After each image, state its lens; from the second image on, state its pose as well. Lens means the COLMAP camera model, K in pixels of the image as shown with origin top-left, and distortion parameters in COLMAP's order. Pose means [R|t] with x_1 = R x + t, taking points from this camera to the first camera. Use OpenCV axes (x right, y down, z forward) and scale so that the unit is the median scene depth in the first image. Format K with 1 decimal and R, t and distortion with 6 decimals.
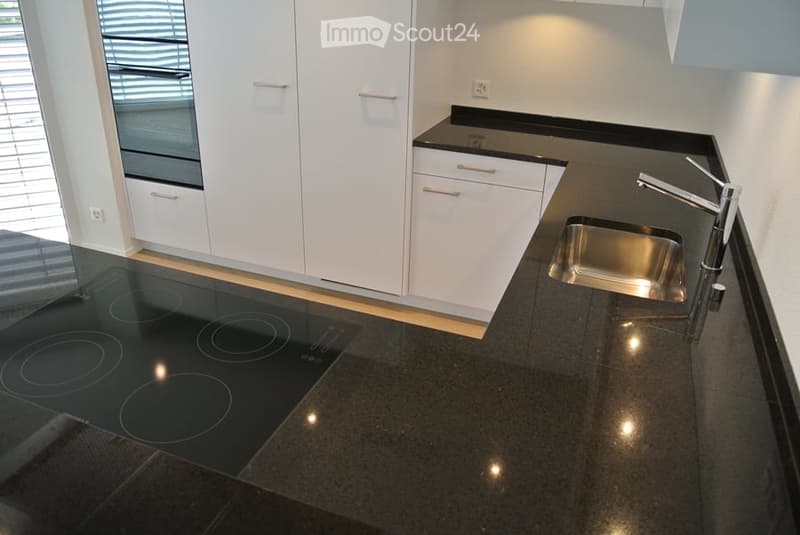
lens RADIAL K [[609.0, 0, 400.0], [0, 609.0, 267.5], [0, 0, 1]] dist [-0.083295, 0.010034]
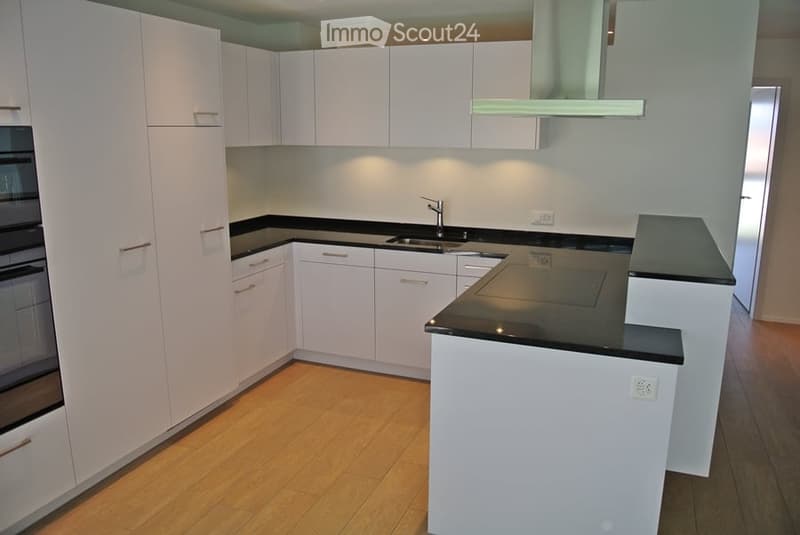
lens RADIAL K [[609.0, 0, 400.0], [0, 609.0, 267.5], [0, 0, 1]] dist [-0.083295, 0.010034]
pose [[0.015769, -0.243208, 0.969846, -1.171141], [0.446822, 0.869441, 0.210765, -0.287840], [-0.894484, 0.430025, 0.122381, 0.515383]]
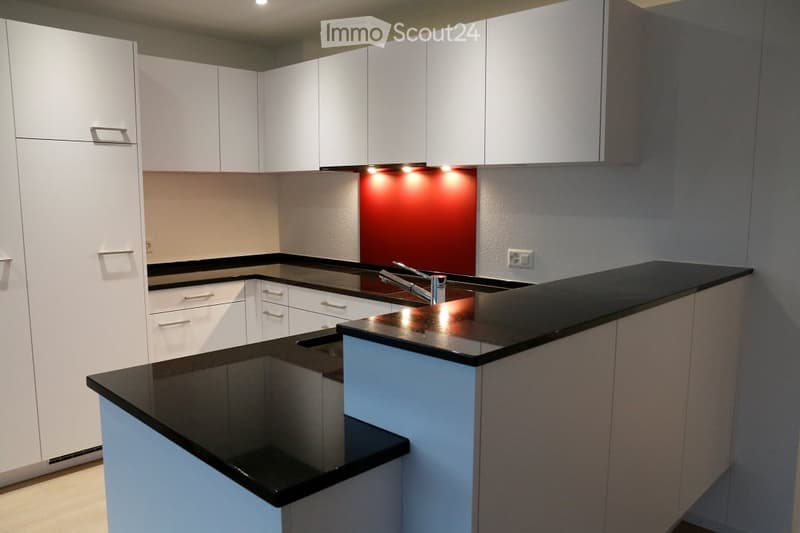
lens RADIAL K [[609.0, 0, 400.0], [0, 609.0, 266.5], [0, 0, 1]] dist [-0.083295, 0.010034]
pose [[0.389611, -0.140566, 0.910189, -0.808507], [0.413145, 0.909941, -0.036321, 0.000473], [-0.823113, 0.390191, 0.412597, 0.104979]]
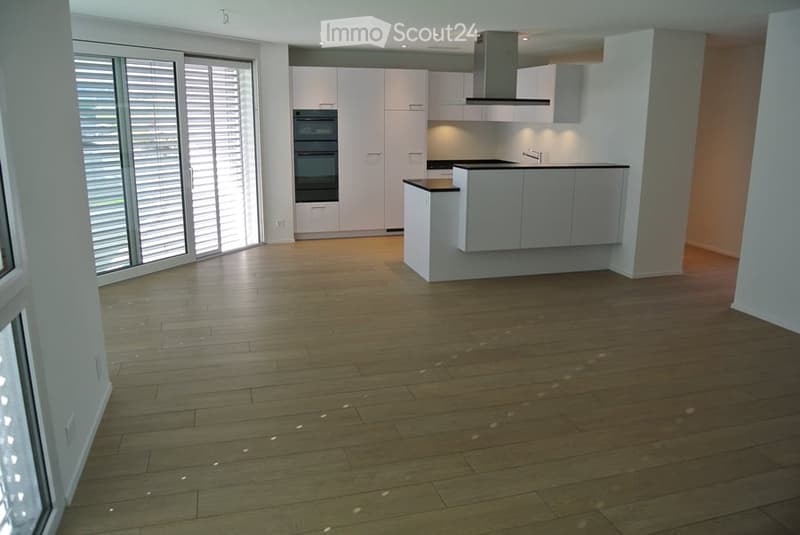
lens RADIAL K [[609.0, 0, 400.0], [0, 609.0, 267.5], [0, 0, 1]] dist [-0.083295, 0.010034]
pose [[0.794642, -0.162546, 0.584912, -1.816898], [0.285836, 0.950186, -0.124273, 0.560845], [-0.535576, 0.265942, 0.801520, -1.123049]]
